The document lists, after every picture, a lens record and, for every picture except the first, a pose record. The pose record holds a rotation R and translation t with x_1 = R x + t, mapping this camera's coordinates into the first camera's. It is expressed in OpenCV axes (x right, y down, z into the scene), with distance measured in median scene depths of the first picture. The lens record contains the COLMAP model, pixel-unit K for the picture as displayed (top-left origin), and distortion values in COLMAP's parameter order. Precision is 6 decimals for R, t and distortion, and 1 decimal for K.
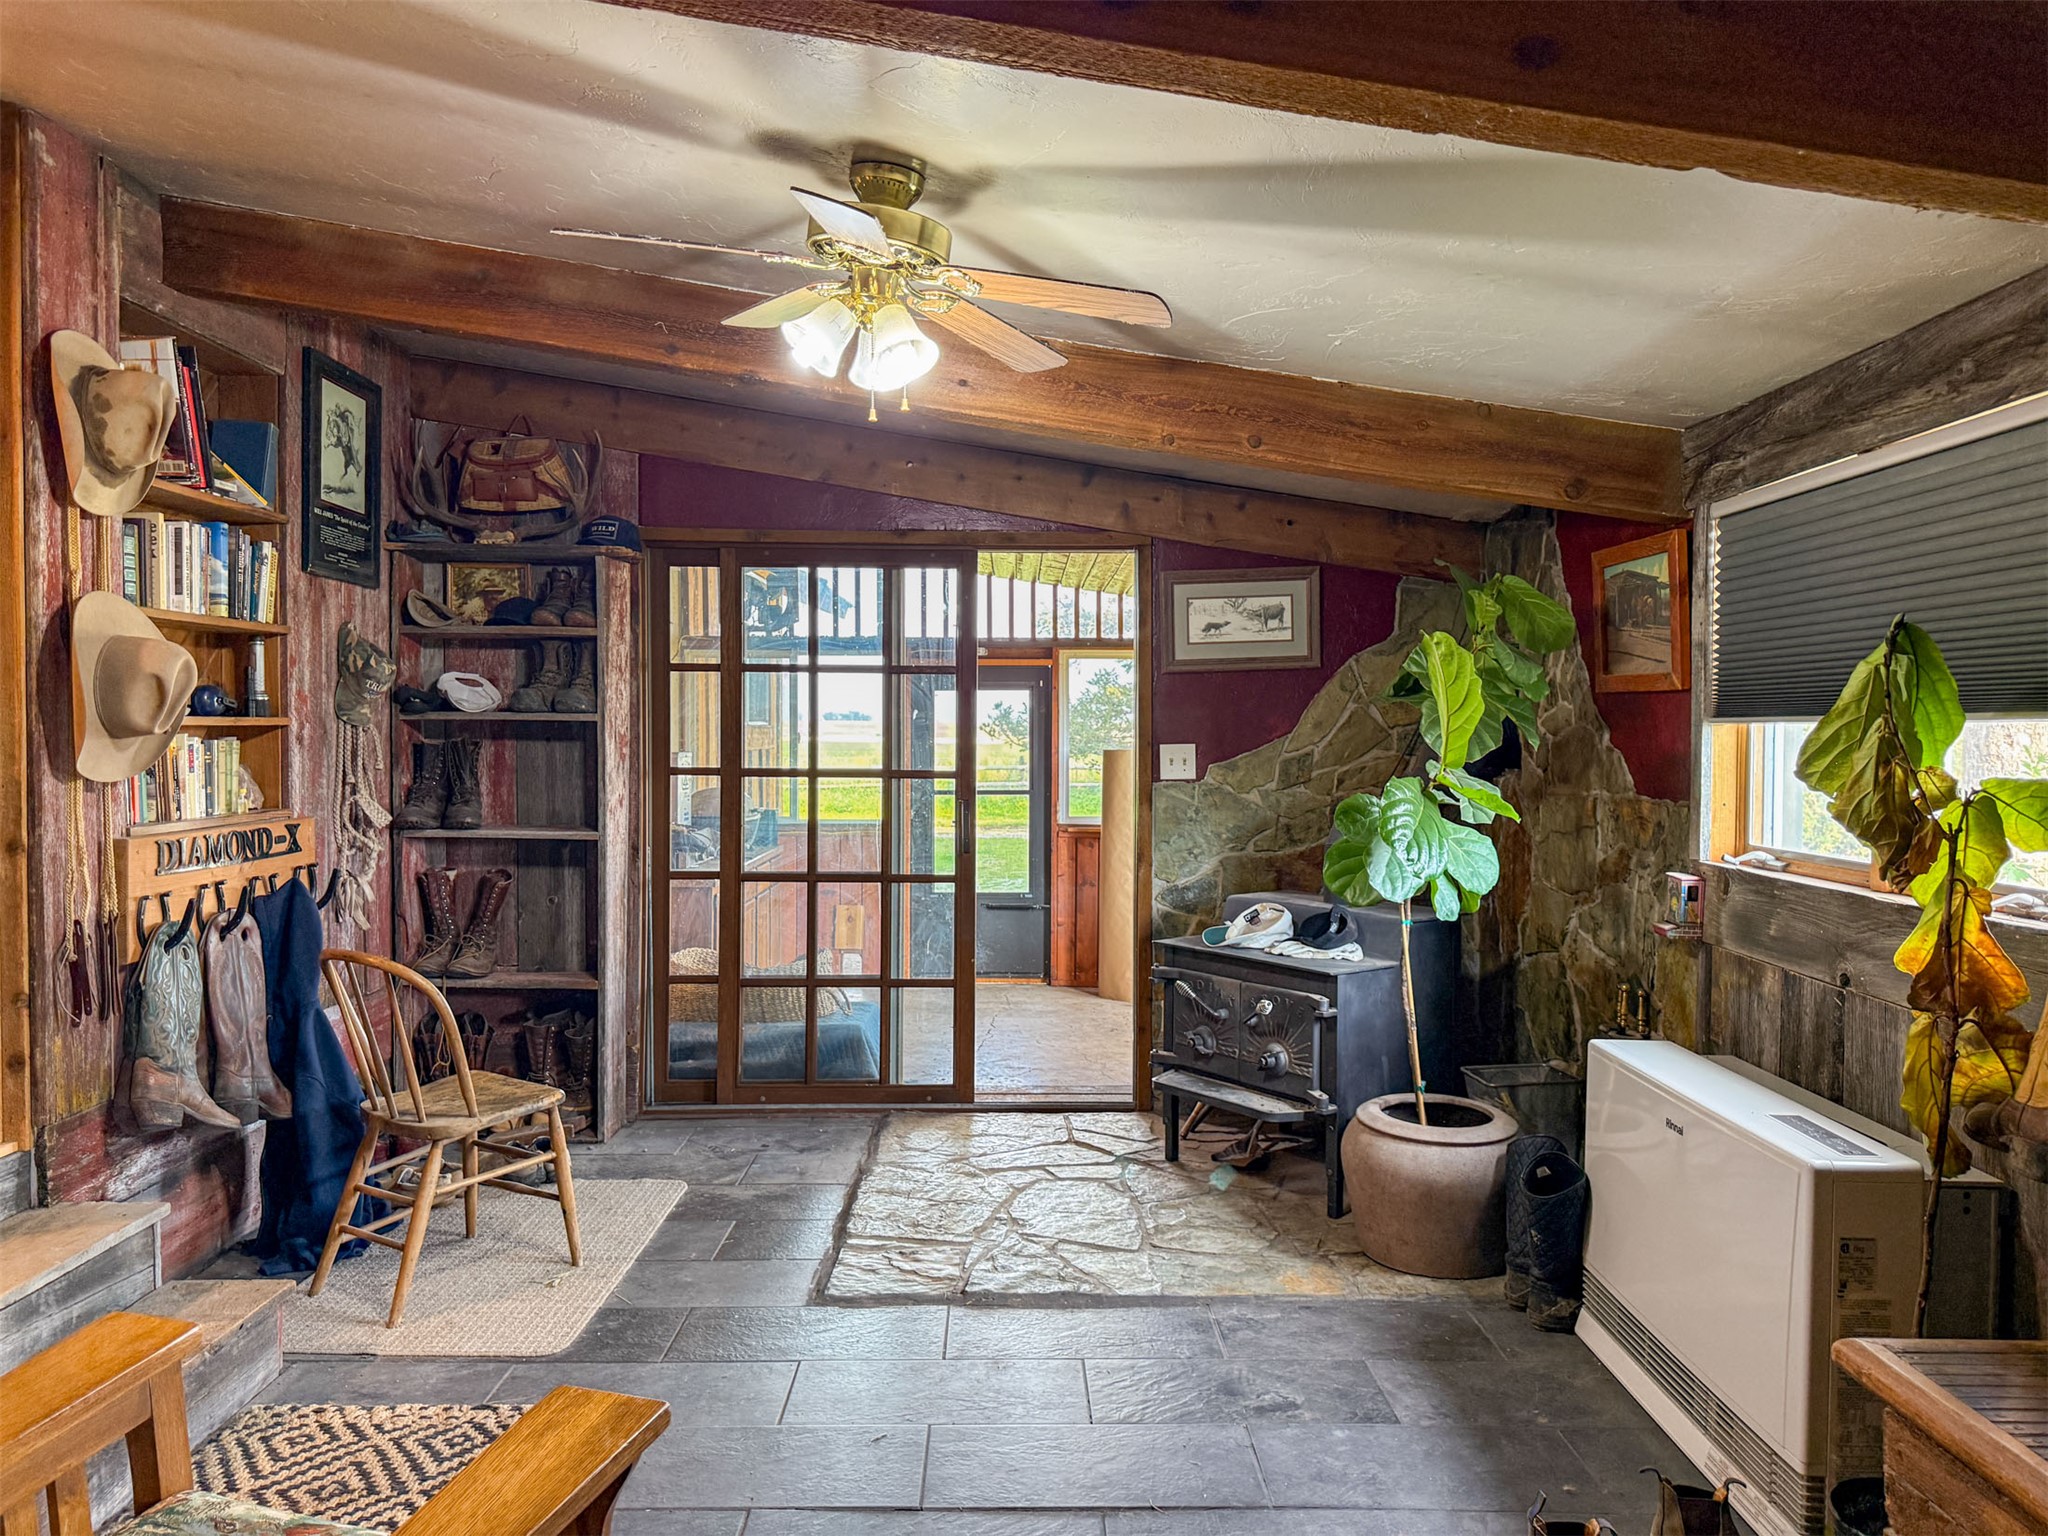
lens RADIAL K [[1433.5, 0, 1024.0], [0, 1433.5, 768.0], [0, 0, 1]] dist [-0.001518, -0.000746]
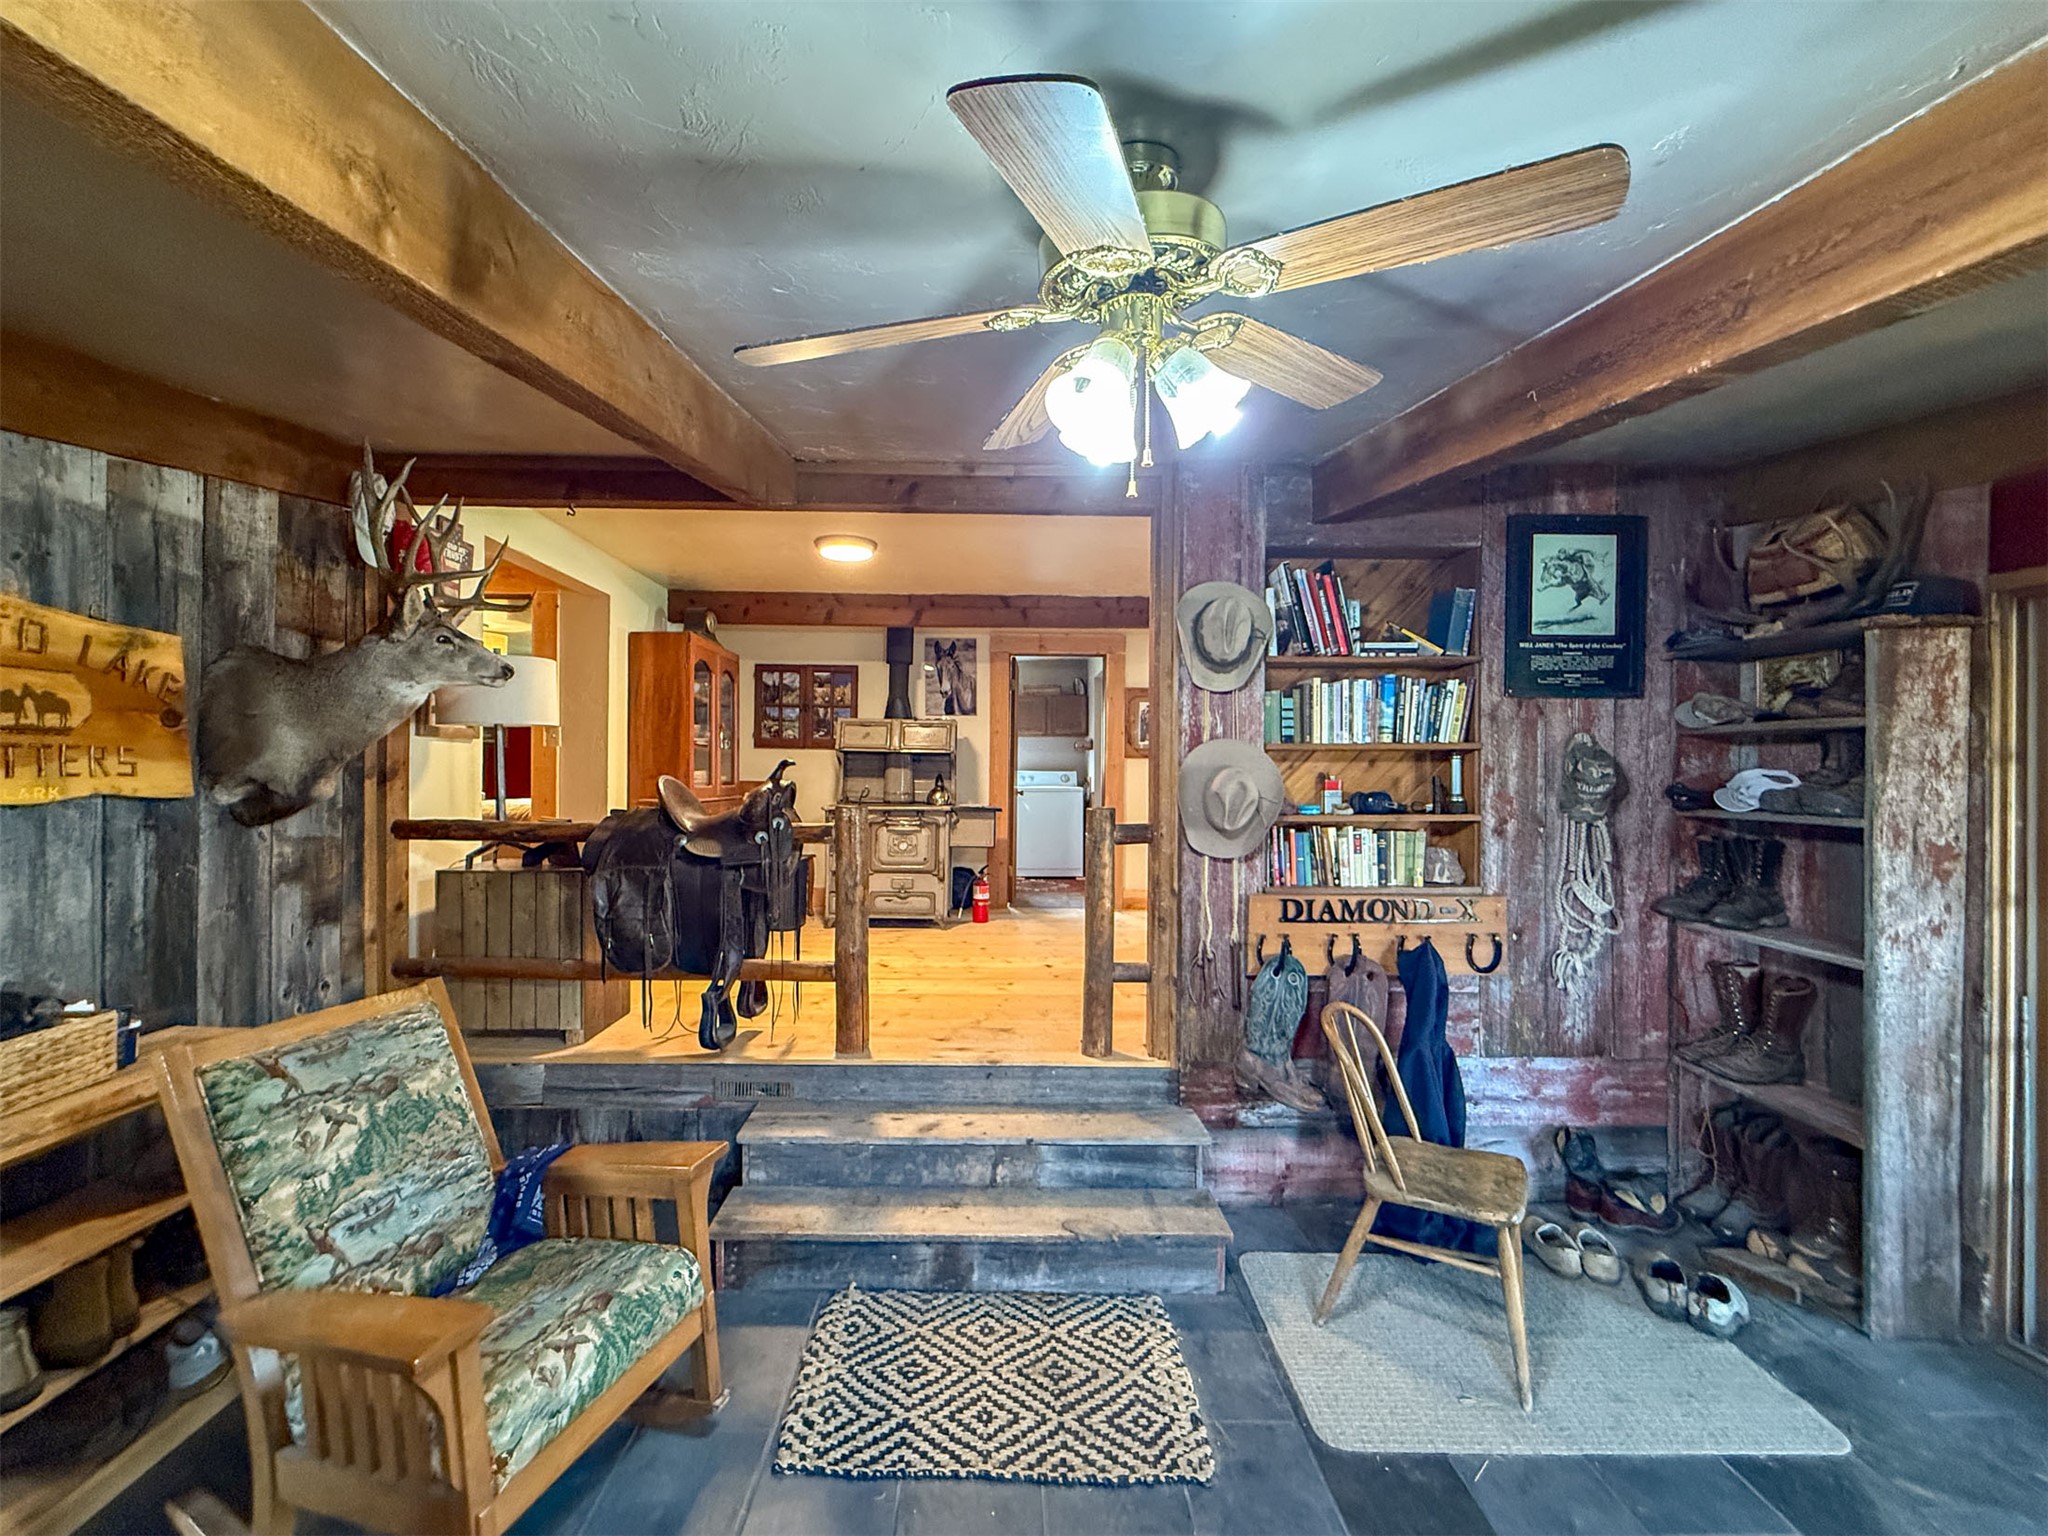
lens RADIAL K [[823.2, 0, 1017.5], [0, 823.2, 776.3], [0, 0, 1]] dist [-0.002124, -0.000374]
pose [[0.001144, -0.003342, -0.999994, 0.231020], [-0.029073, 0.999572, -0.003374, -0.059539], [0.999577, 0.029077, 0.001046, 0.641403]]
